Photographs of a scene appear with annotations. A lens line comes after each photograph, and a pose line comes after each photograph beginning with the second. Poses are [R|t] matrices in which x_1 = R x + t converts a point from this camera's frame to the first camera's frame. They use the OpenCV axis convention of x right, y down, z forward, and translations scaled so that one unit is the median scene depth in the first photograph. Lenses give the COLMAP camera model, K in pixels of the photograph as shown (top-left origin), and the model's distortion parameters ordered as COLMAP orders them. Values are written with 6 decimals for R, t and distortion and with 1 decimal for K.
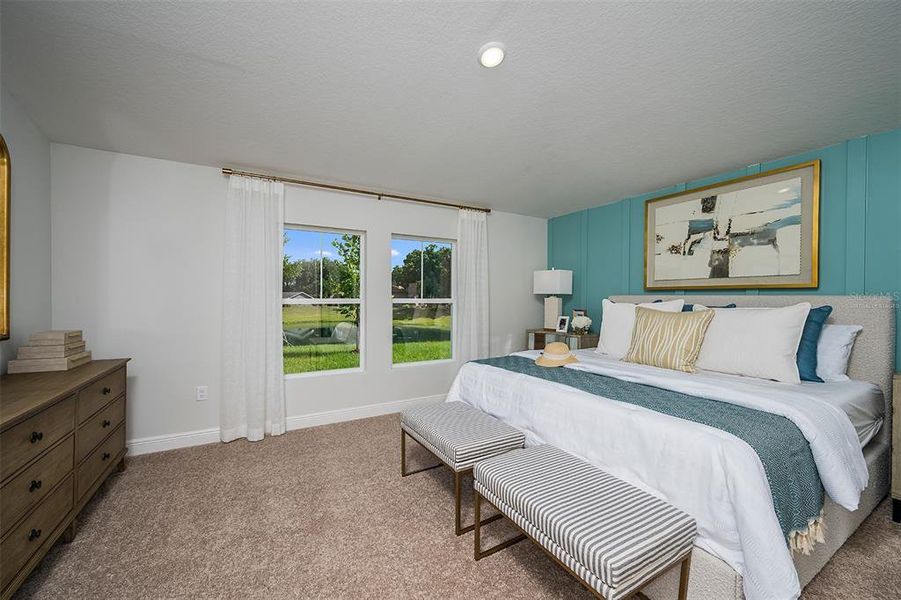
lens RADIAL K [[354.1, 0, 454.6], [0, 354.1, 299.5], [0, 0, 1]] dist [0.000740, 0.000599]
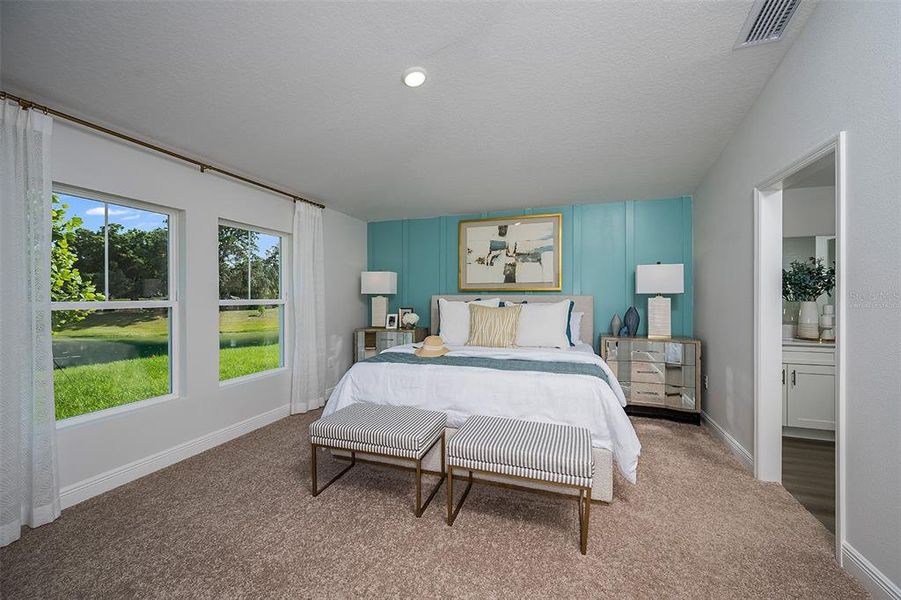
lens RADIAL K [[354.1, 0, 456.0], [0, 354.1, 295.9], [0, 0, 1]] dist [0.000740, 0.000599]
pose [[0.755191, -0.002905, 0.655499, -0.344614], [0.008439, 0.999950, -0.005291, -0.002439], [-0.655451, 0.009528, 0.755178, 0.057951]]
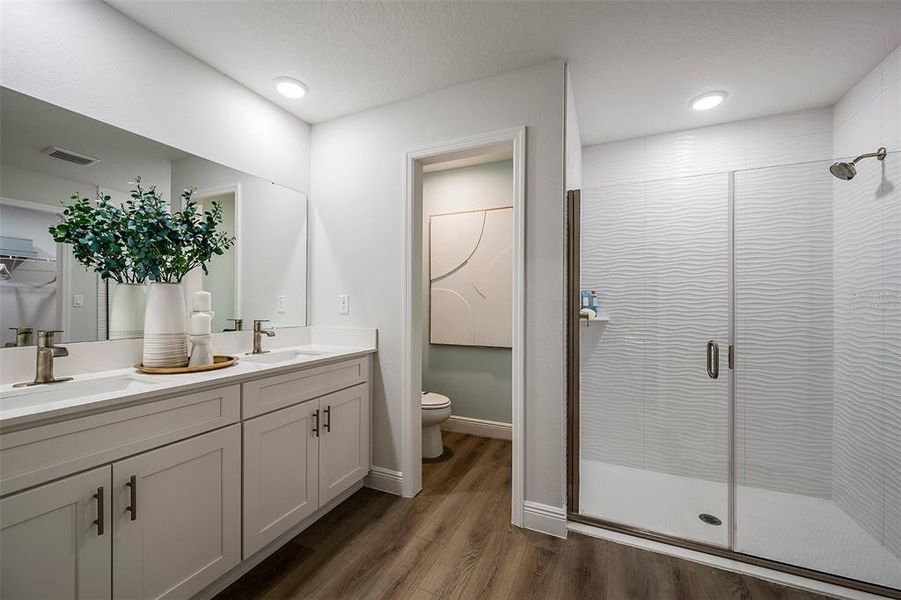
lens RADIAL K [[354.1, 0, 448.6], [0, 354.1, 304.5], [0, 0, 1]] dist [0.000740, 0.000599]
pose [[-0.581659, -0.003211, 0.813427, 0.545031], [0.004609, 0.999963, 0.007243, 0.043435], [-0.813420, 0.007962, -0.581622, 0.136771]]
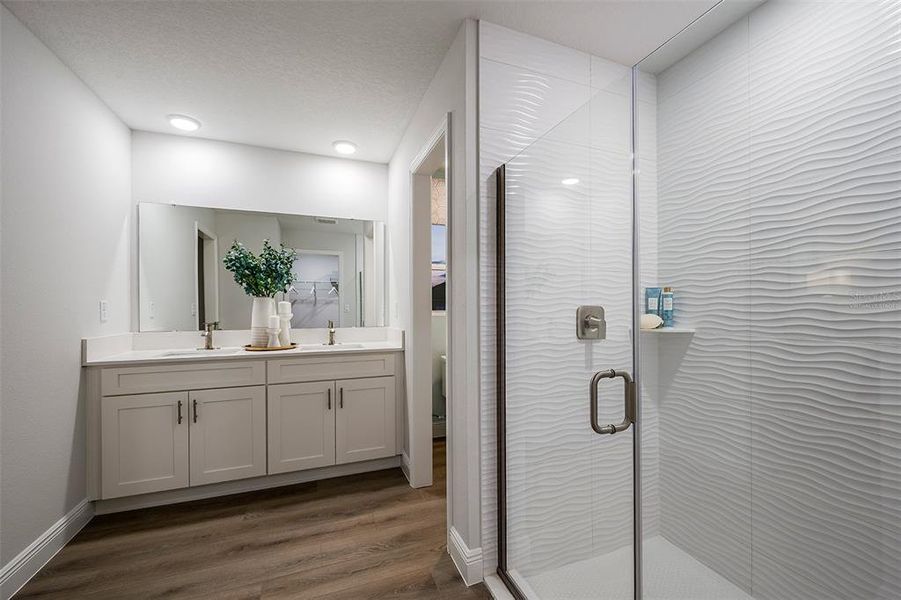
lens RADIAL K [[354.1, 0, 448.6], [0, 354.1, 308.5], [0, 0, 1]] dist [0.000740, 0.000599]
pose [[0.144046, 0.000531, 0.989571, 0.429492], [0.010294, 0.999945, -0.002034, 0.049500], [-0.989517, 0.010479, 0.144032, -0.346750]]
